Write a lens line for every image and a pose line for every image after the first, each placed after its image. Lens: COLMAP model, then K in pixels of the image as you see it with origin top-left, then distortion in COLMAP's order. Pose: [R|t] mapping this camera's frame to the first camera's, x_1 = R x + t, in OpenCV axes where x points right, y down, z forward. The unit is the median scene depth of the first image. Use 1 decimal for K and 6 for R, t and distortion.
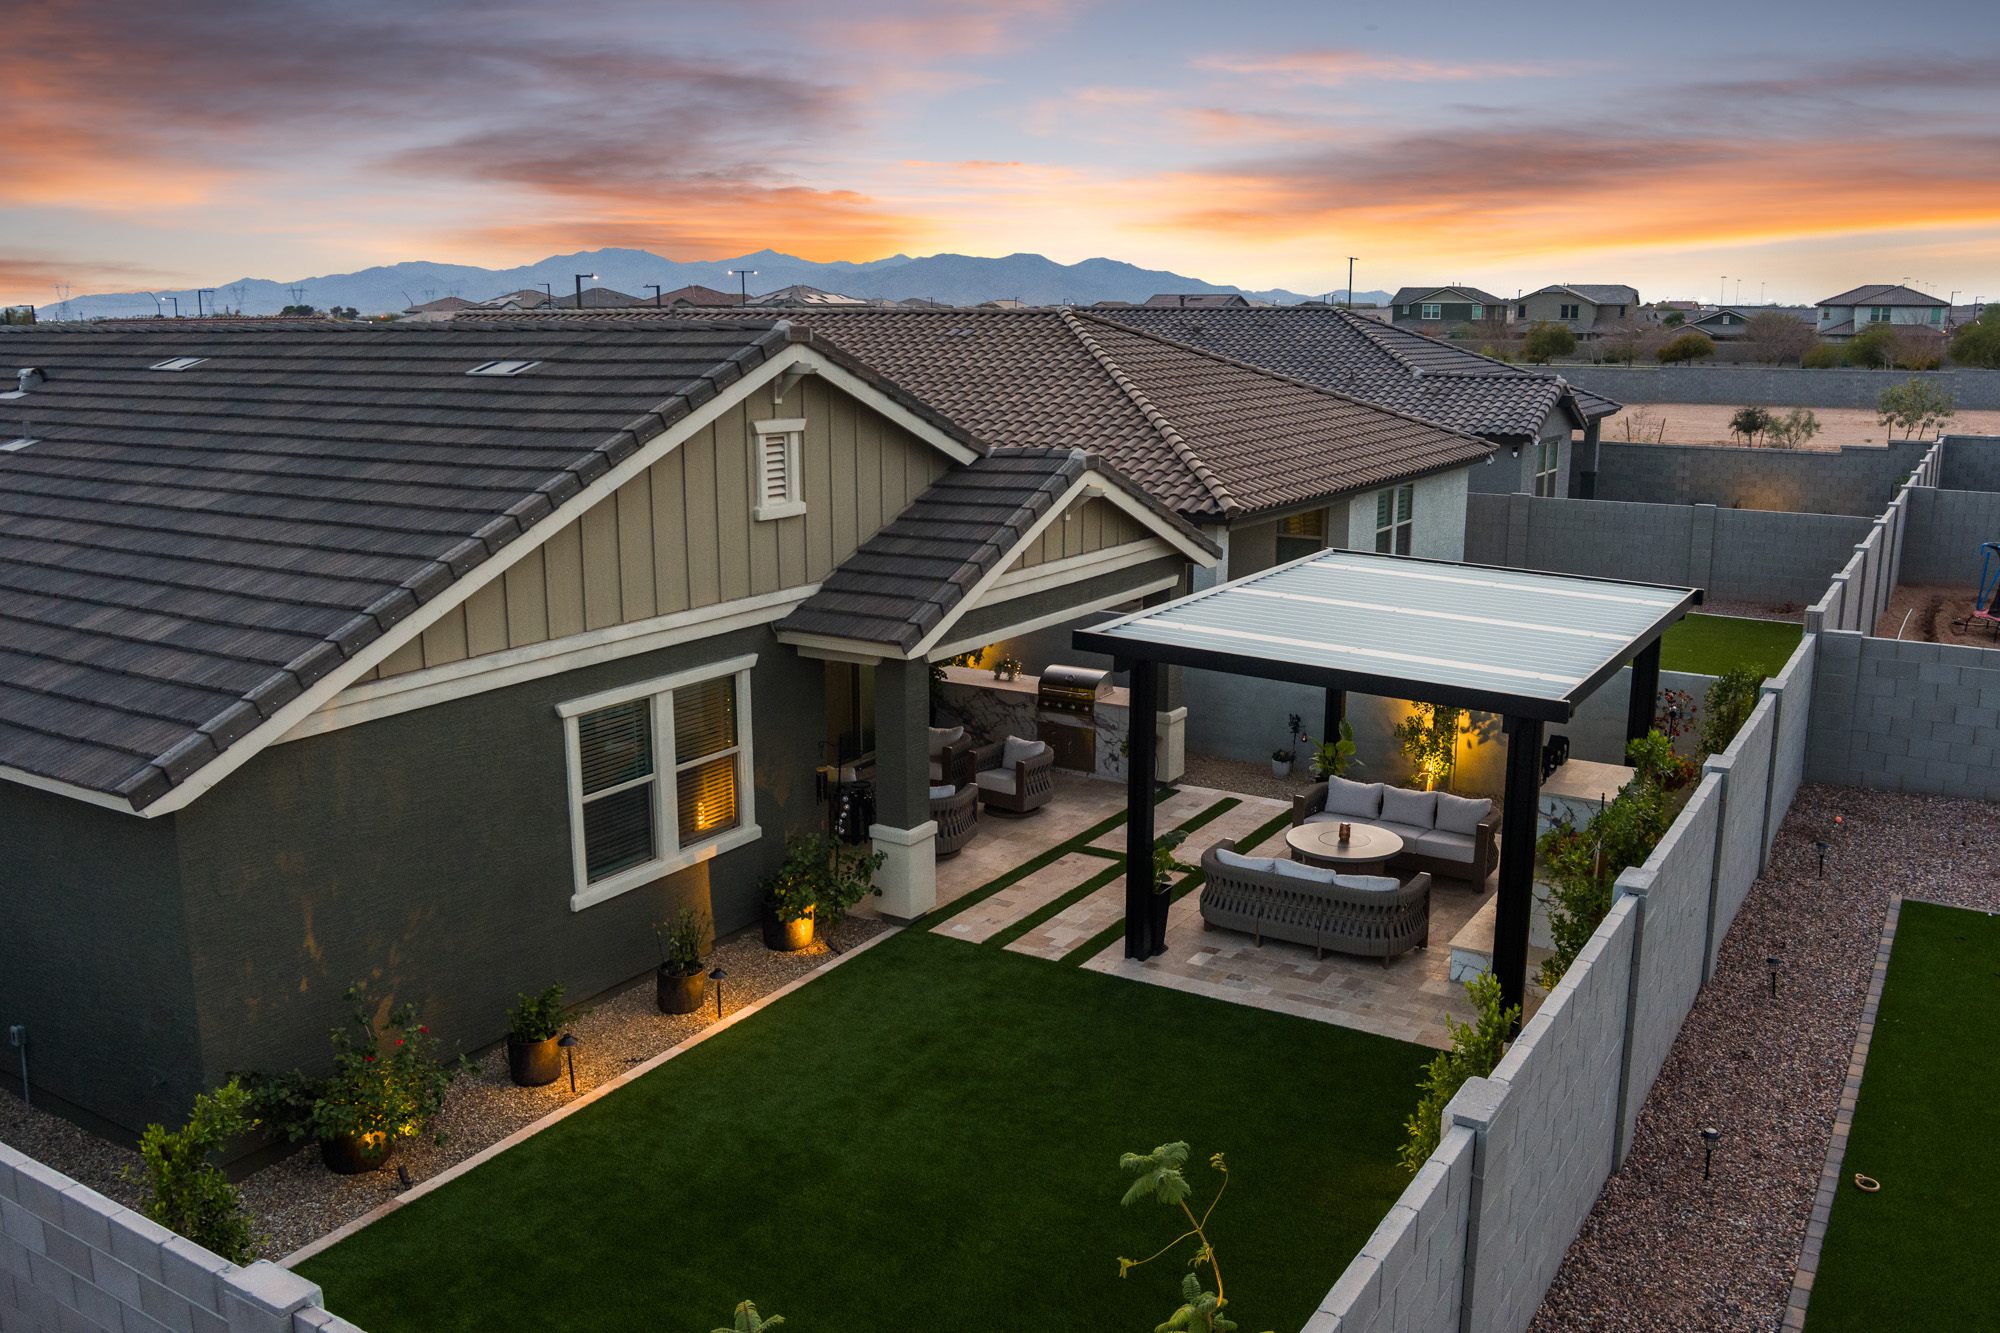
lens RADIAL K [[1665.5, 0, 1000.0], [0, 1665.5, 666.5], [0, 0, 1]] dist [-0.055542, -0.007892]
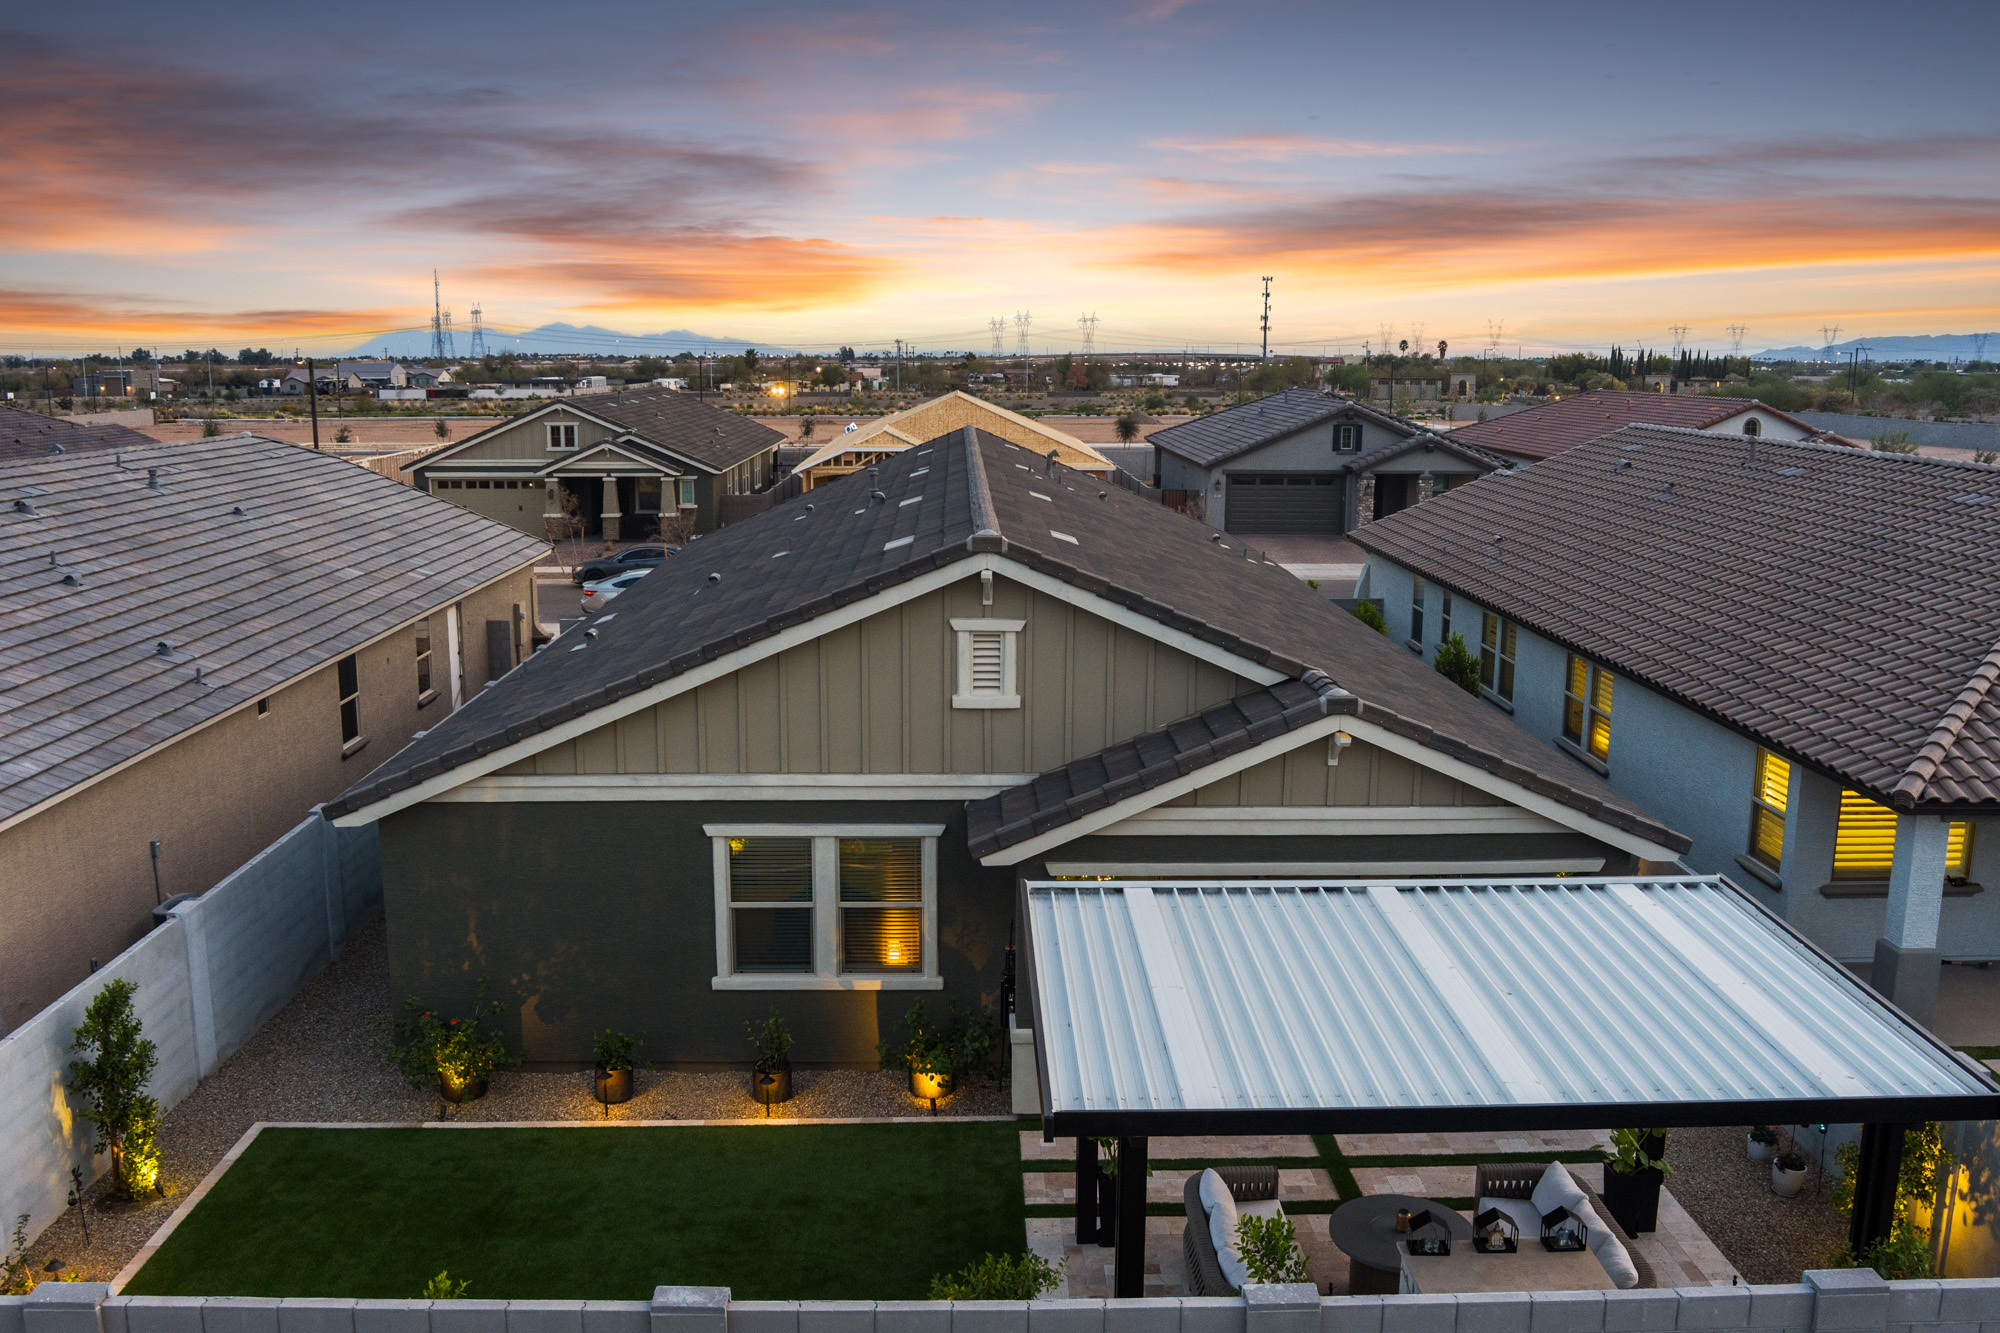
lens RADIAL K [[1665.5, 0, 1000.0], [0, 1665.5, 666.5], [0, 0, 1]] dist [-0.055542, -0.007892]
pose [[0.547165, 0.159069, -0.821771, 0.815934], [-0.178991, 0.981302, 0.070771, -0.209200], [0.817663, 0.108367, 0.565406, 0.424115]]
